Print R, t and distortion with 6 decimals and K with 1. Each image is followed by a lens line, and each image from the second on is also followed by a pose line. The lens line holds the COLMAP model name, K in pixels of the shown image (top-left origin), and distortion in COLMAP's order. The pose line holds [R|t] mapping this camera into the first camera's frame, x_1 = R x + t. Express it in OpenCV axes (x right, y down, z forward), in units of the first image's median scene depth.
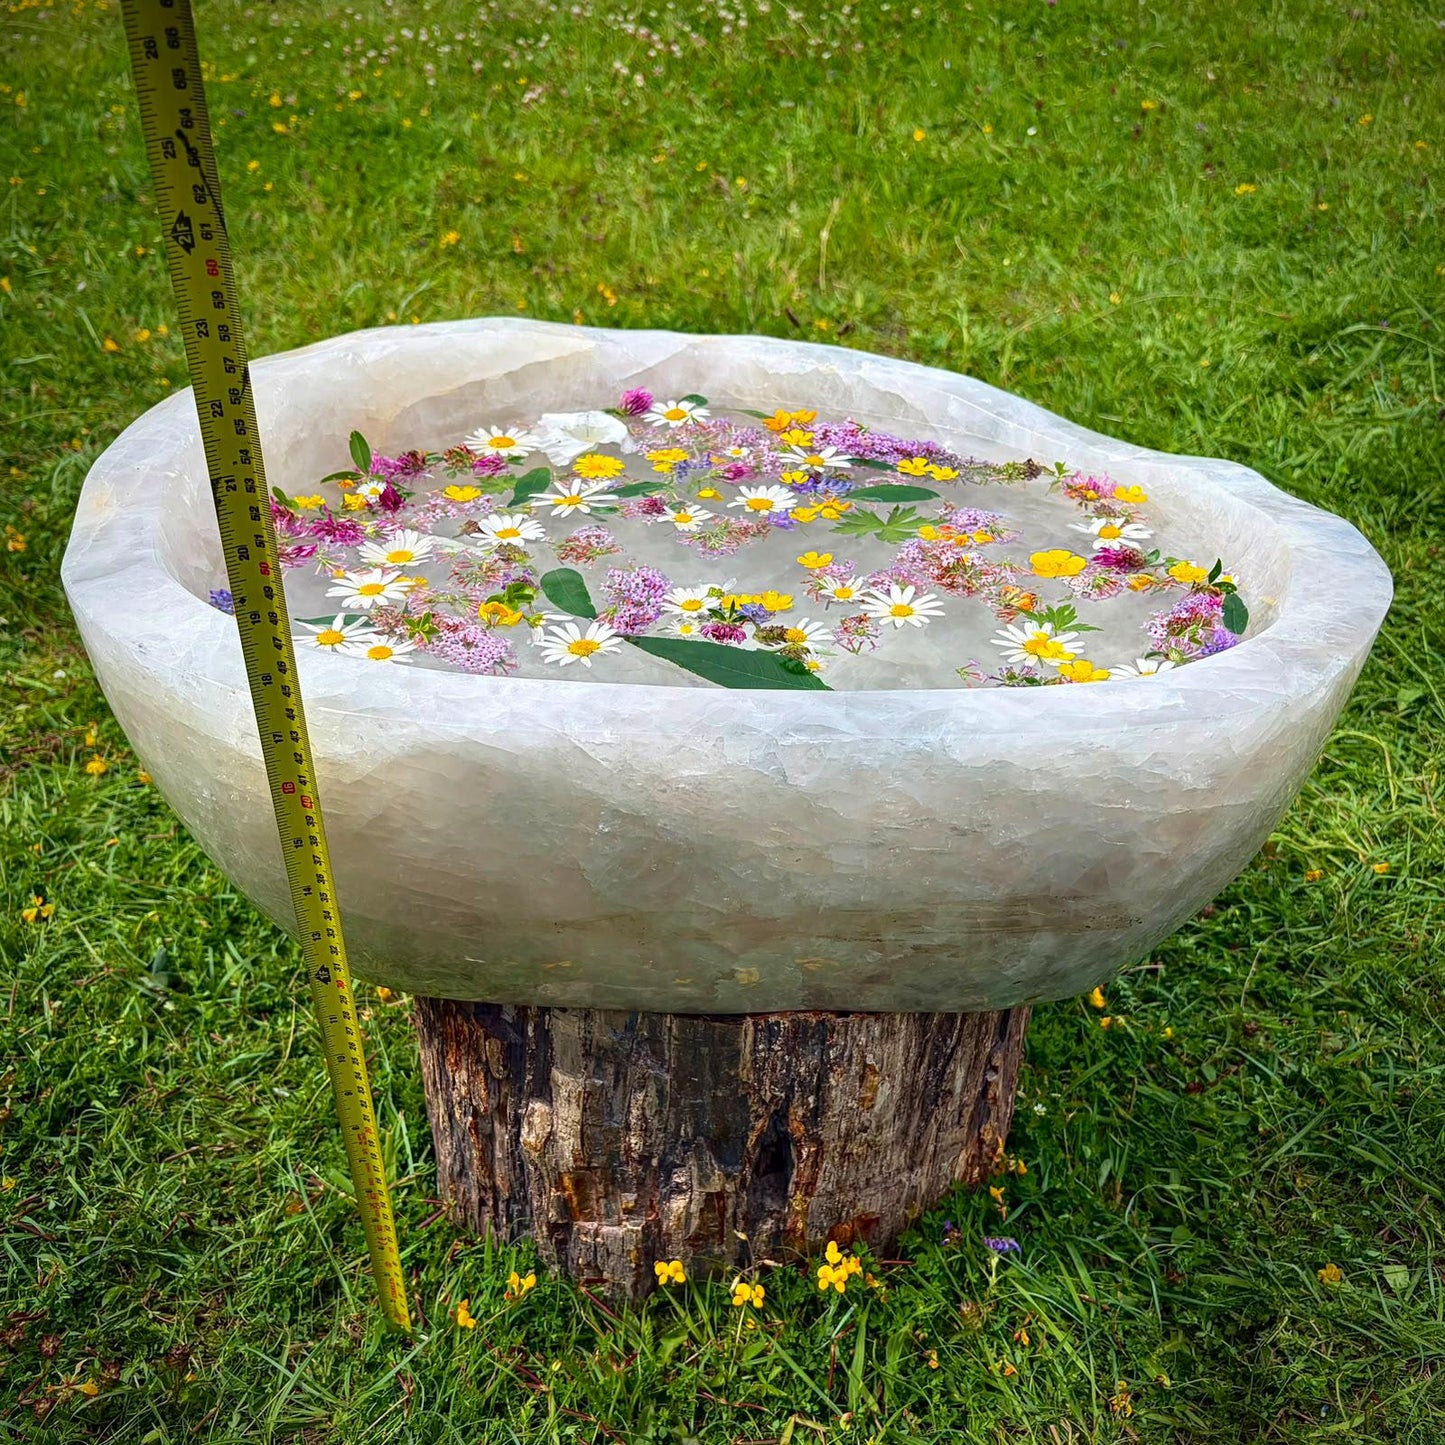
lens RADIAL K [[1485.0, 0, 716.0], [0, 1485.0, 795.3], [0, 0, 1]] dist [0.090199, -0.158712]
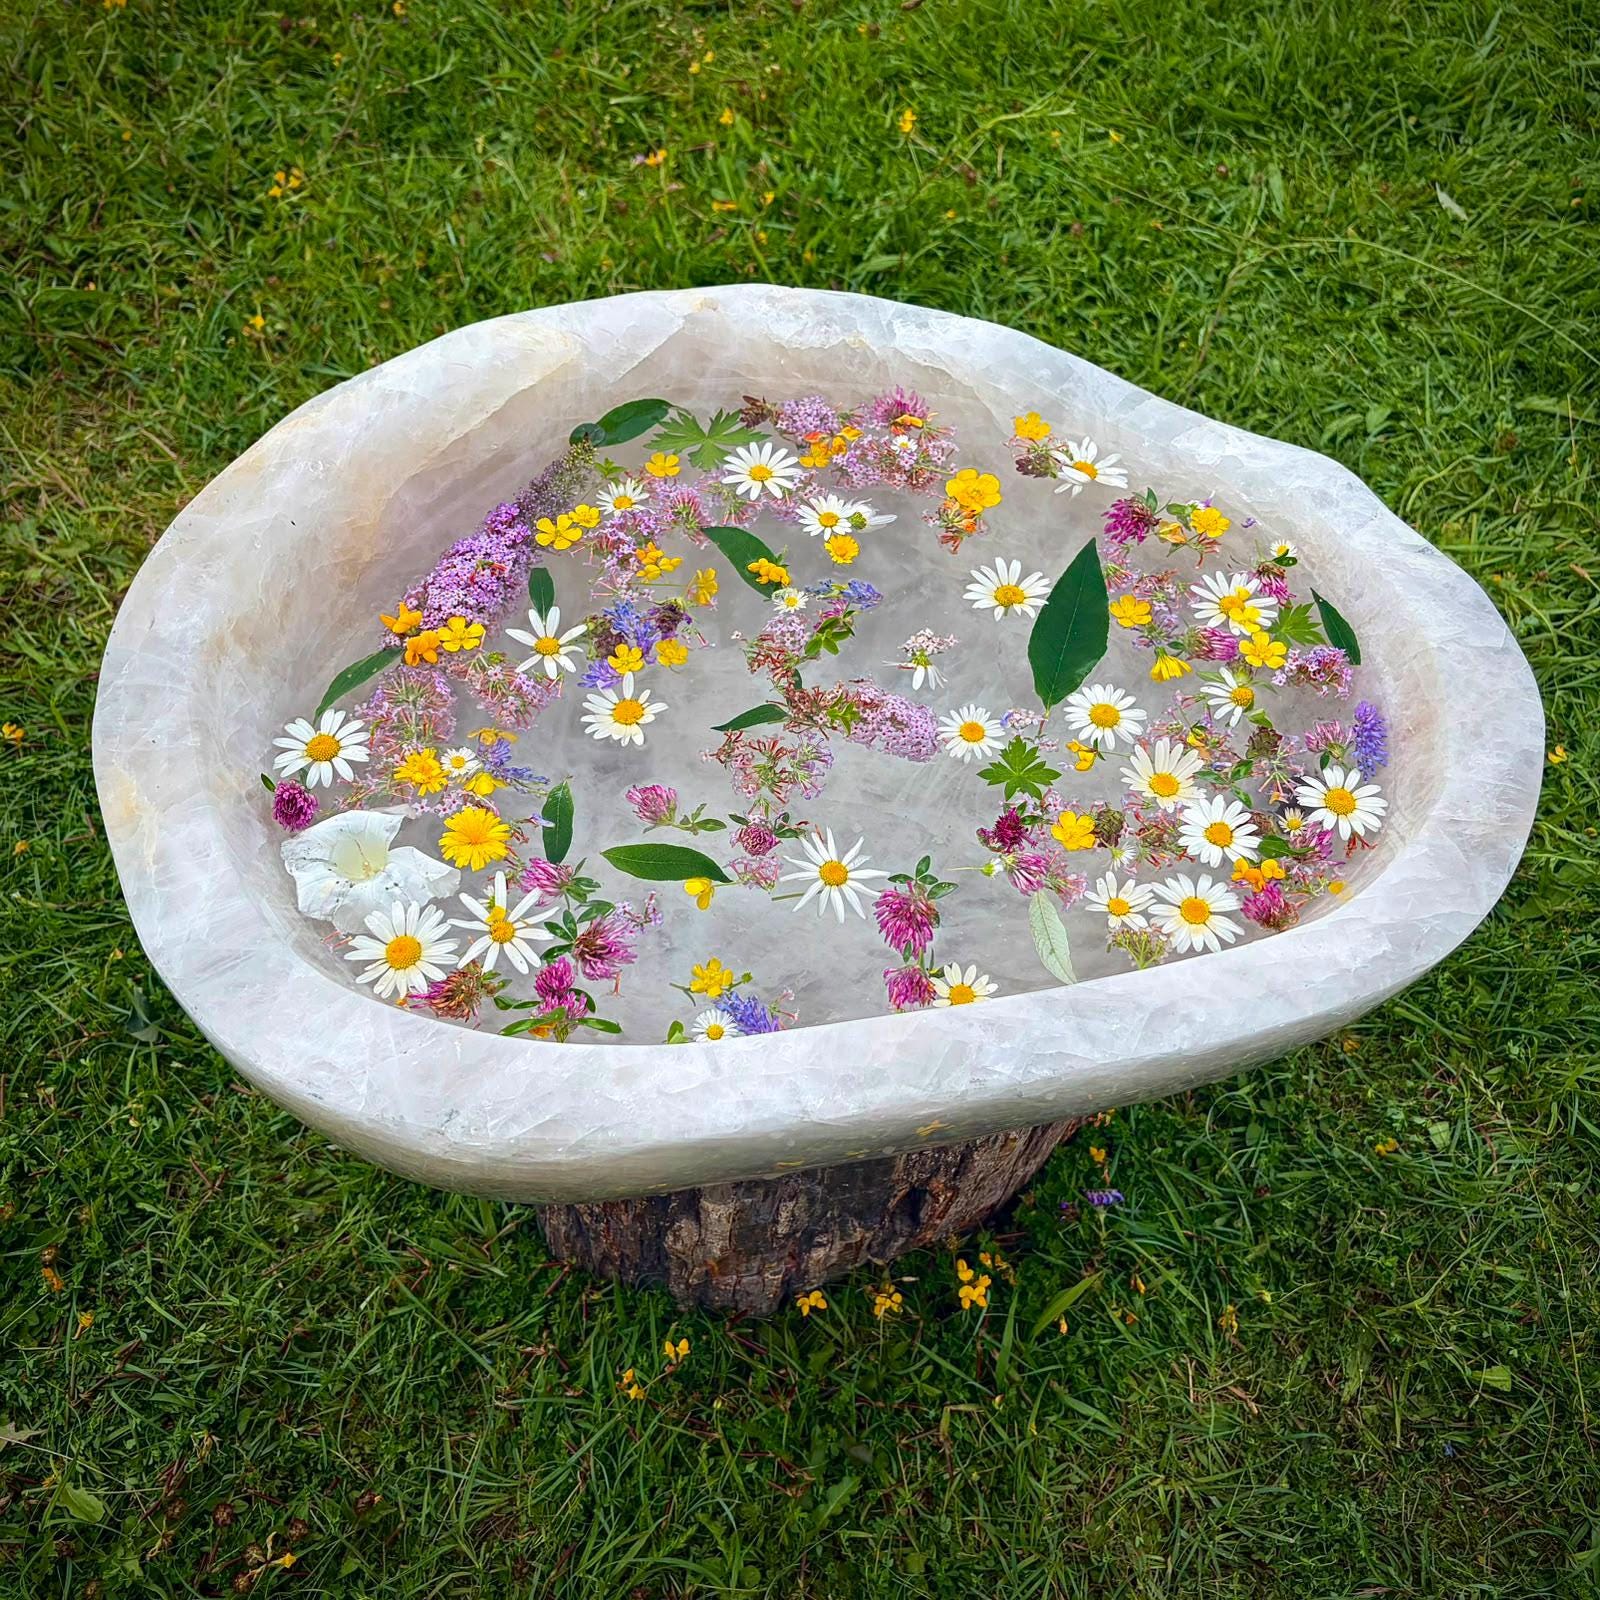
lens RADIAL K [[1662.6, 0, 800.0], [0, 1662.6, 800.0], [0, 0, 1]] dist [-0.010700, 0.071777]
pose [[0.973546, -0.166465, 0.156515, -0.167929], [0.104906, 0.934178, 0.341036, -0.413677], [-0.202984, -0.315595, 0.926929, 0.054840]]
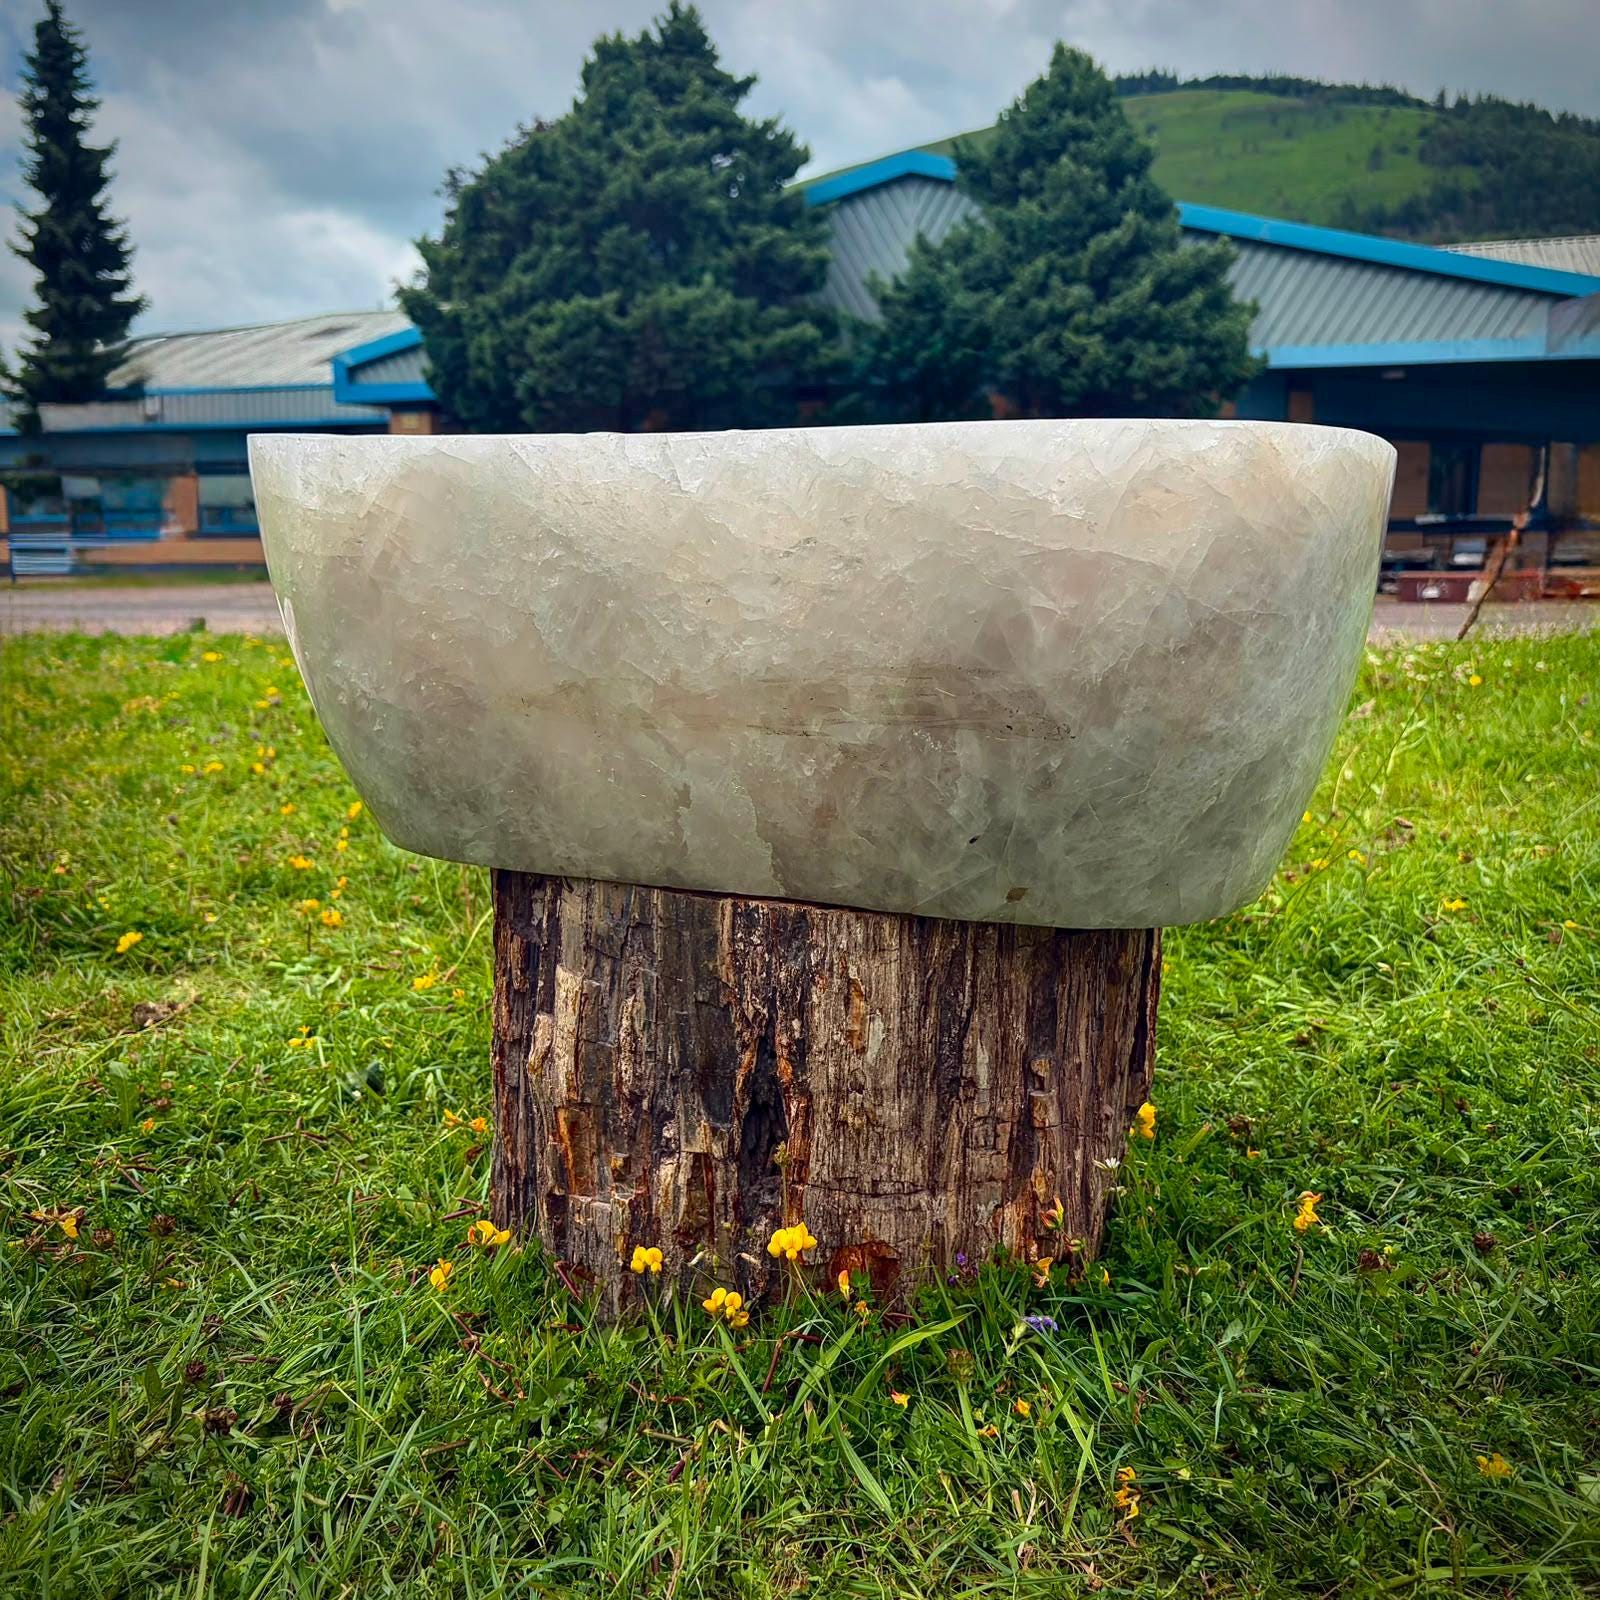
lens RADIAL K [[1636.0, 0, 800.0], [0, 1636.0, 800.0], [0, 0, 1]] dist [0.092087, 0.012708]
pose [[0.926614, 0.040014, -0.373879, 0.429856], [-0.212149, 0.876581, -0.431970, 0.507115], [0.310451, 0.479587, 0.820741, 0.095381]]
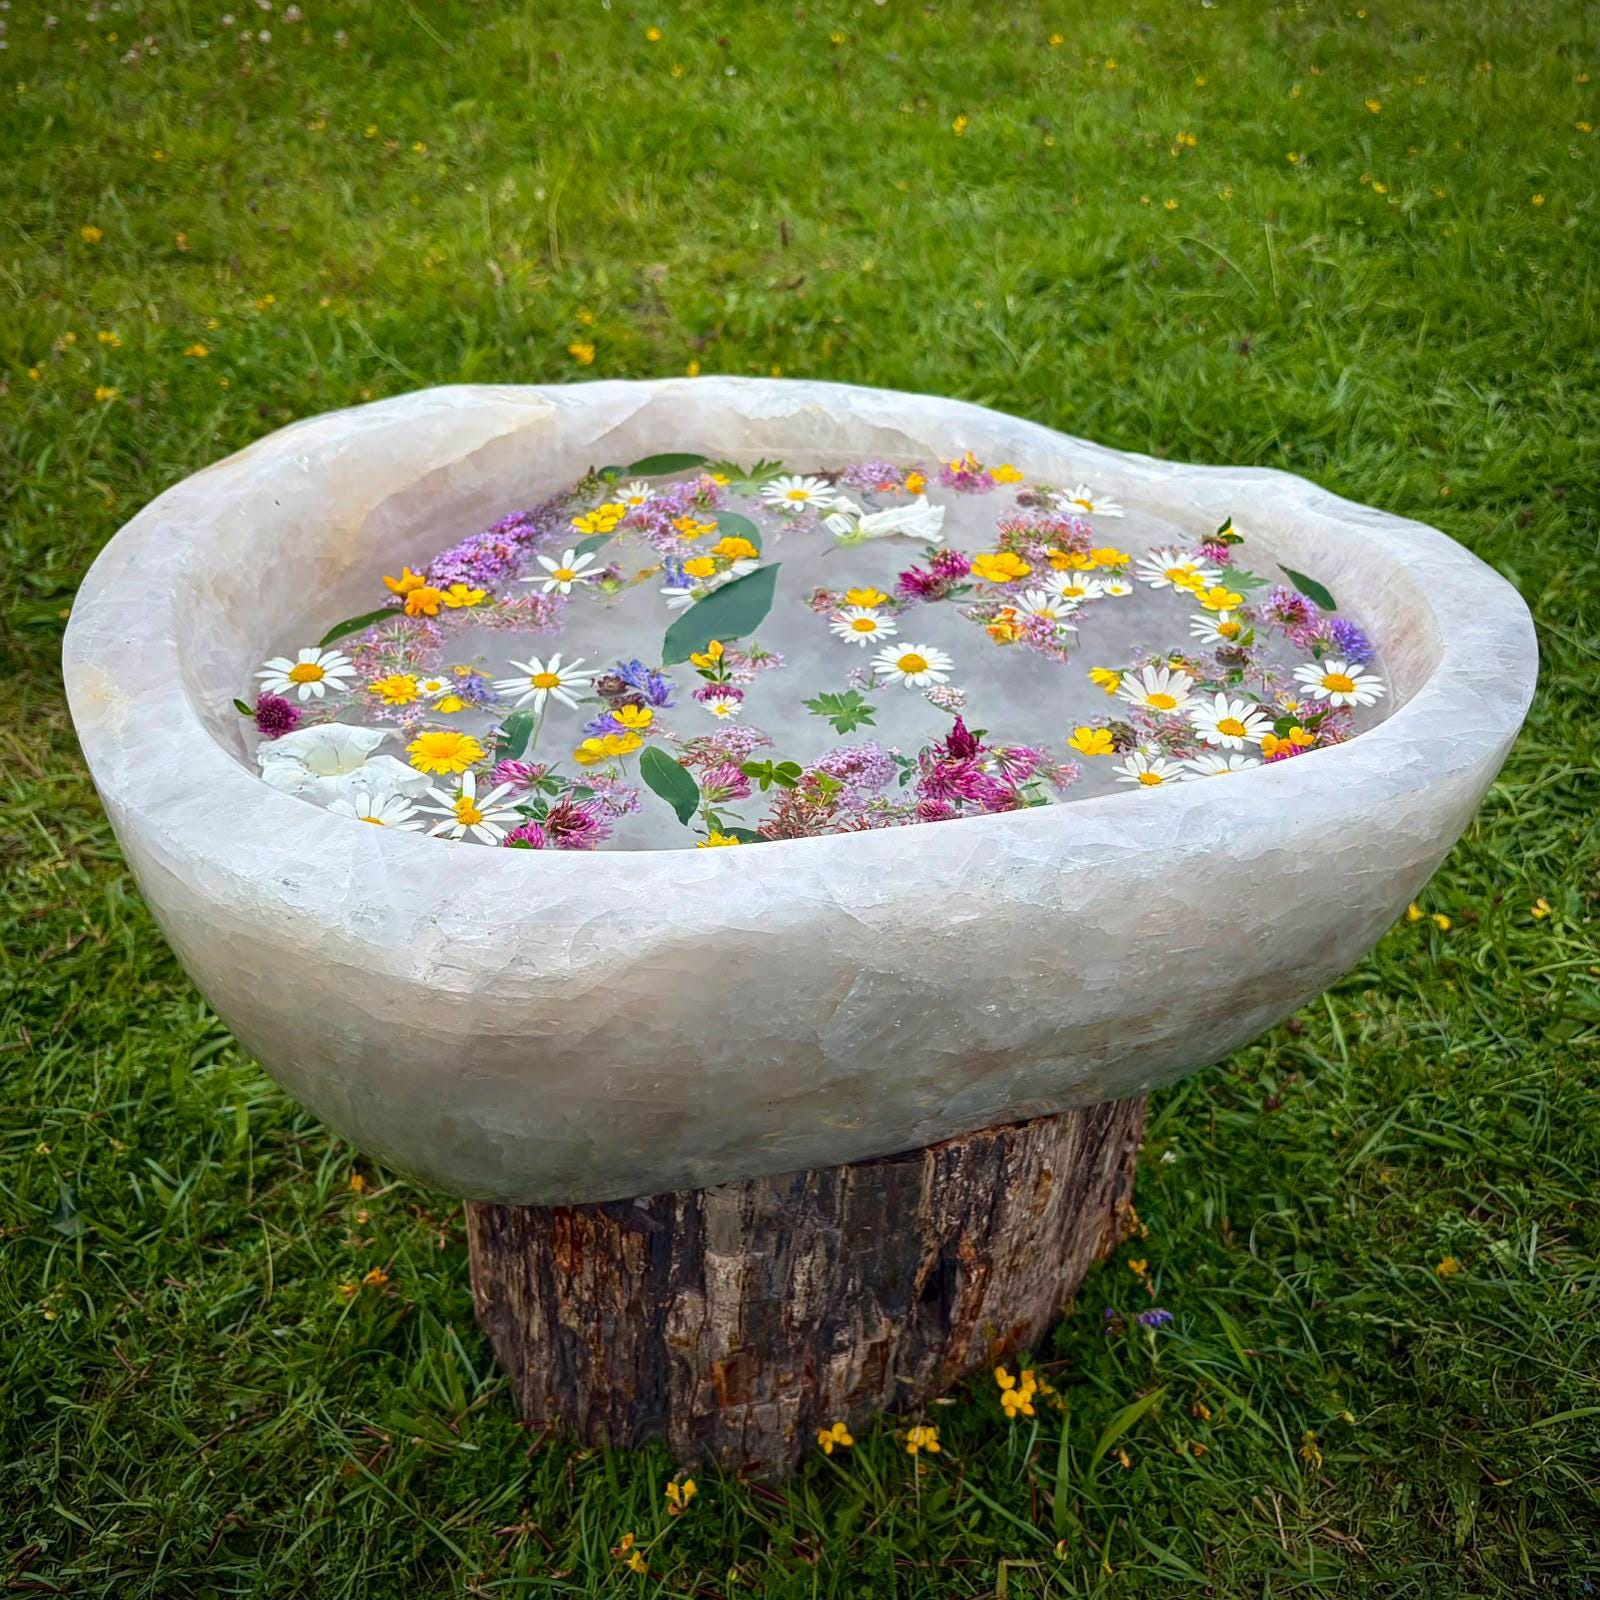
lens RADIAL K [[1656.5, 0, 805.3], [0, 1656.5, 795.7], [0, 0, 1]] dist [0.001580, 0.038092]
pose [[0.955954, -0.157318, 0.247798, -0.243767], [0.155802, 0.987450, 0.025843, -0.091870], [-0.248754, 0.013903, 0.968467, 0.044829]]
